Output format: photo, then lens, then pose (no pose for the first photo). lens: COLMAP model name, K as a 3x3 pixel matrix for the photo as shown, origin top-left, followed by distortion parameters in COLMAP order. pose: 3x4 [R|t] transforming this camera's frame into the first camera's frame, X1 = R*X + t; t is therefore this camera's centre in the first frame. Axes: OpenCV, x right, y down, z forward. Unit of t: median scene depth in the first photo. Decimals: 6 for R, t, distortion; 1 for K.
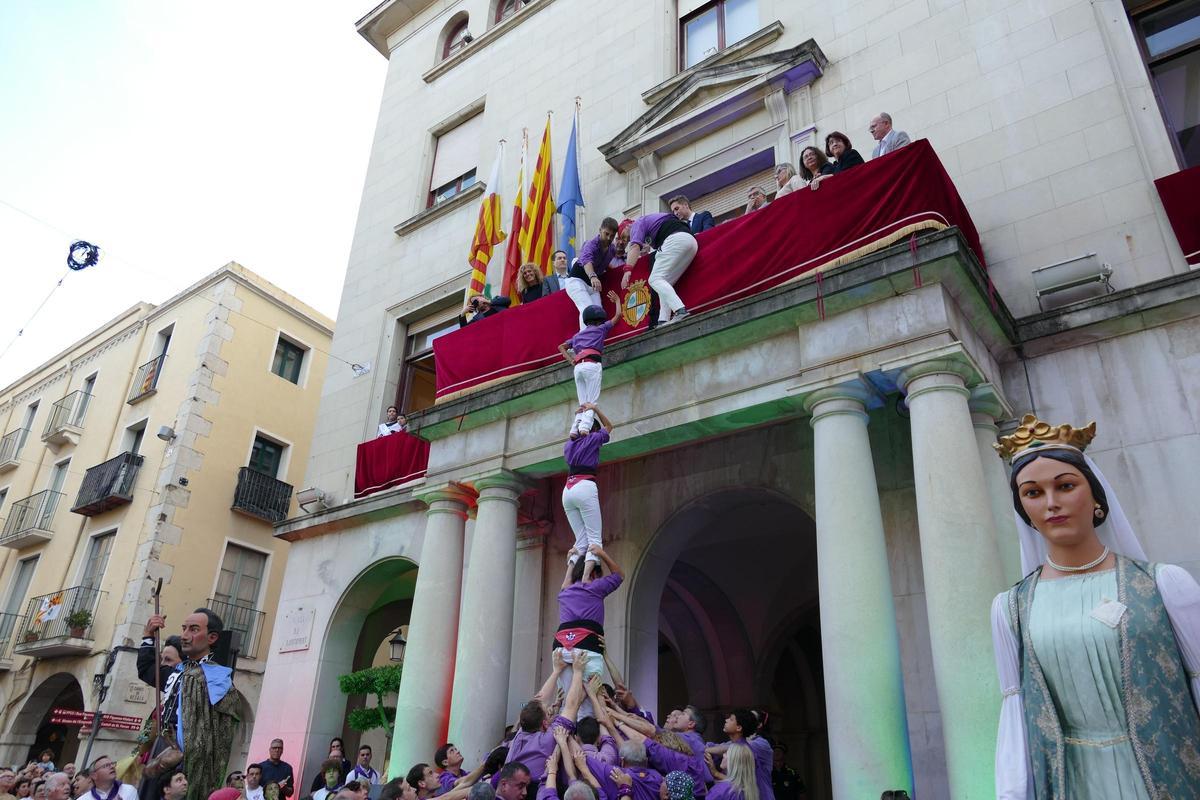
lens RADIAL K [[849.5, 0, 603.0], [0, 849.5, 393.1], [0, 0, 1]] dist [-0.030213, -0.000869]
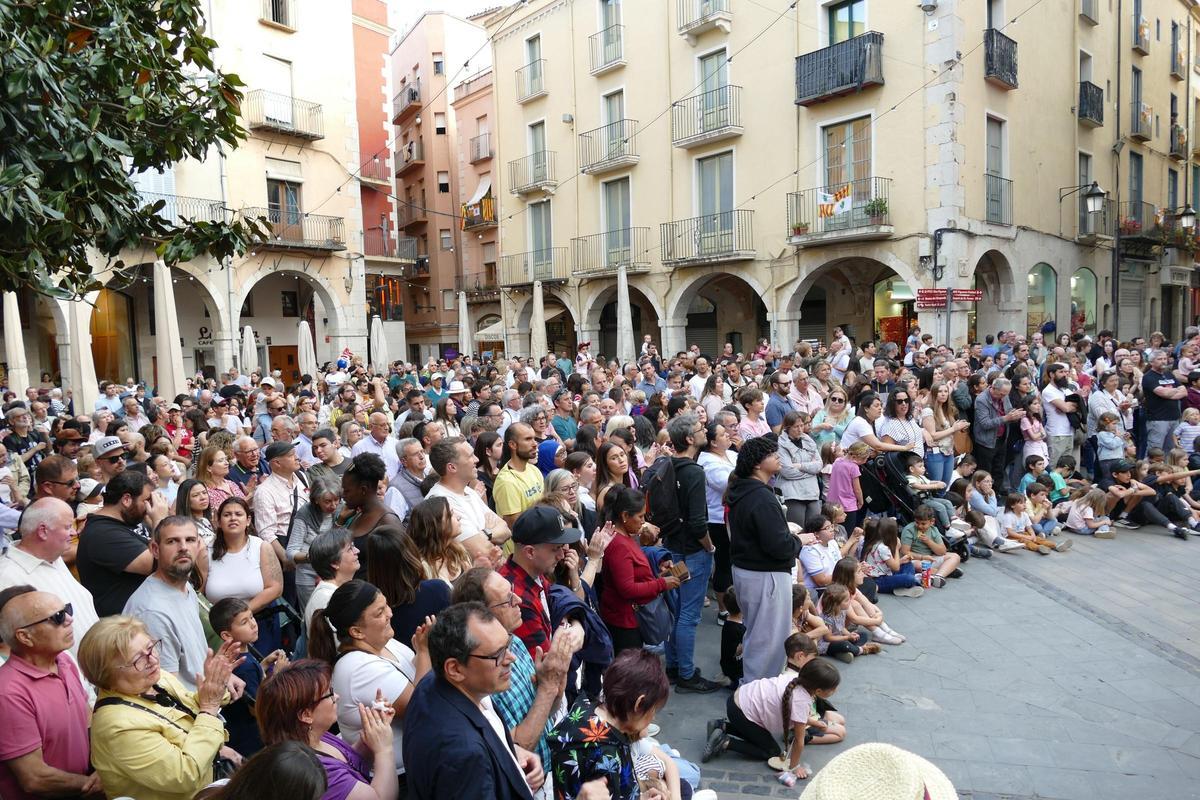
lens RADIAL K [[849.5, 0, 603.0], [0, 849.5, 393.1], [0, 0, 1]] dist [-0.030213, -0.000869]
pose [[0.967111, -0.046936, -0.249987, -0.660849], [0.166329, 0.860268, 0.481947, -0.090623], [0.192435, -0.507677, 0.839782, -0.066529]]
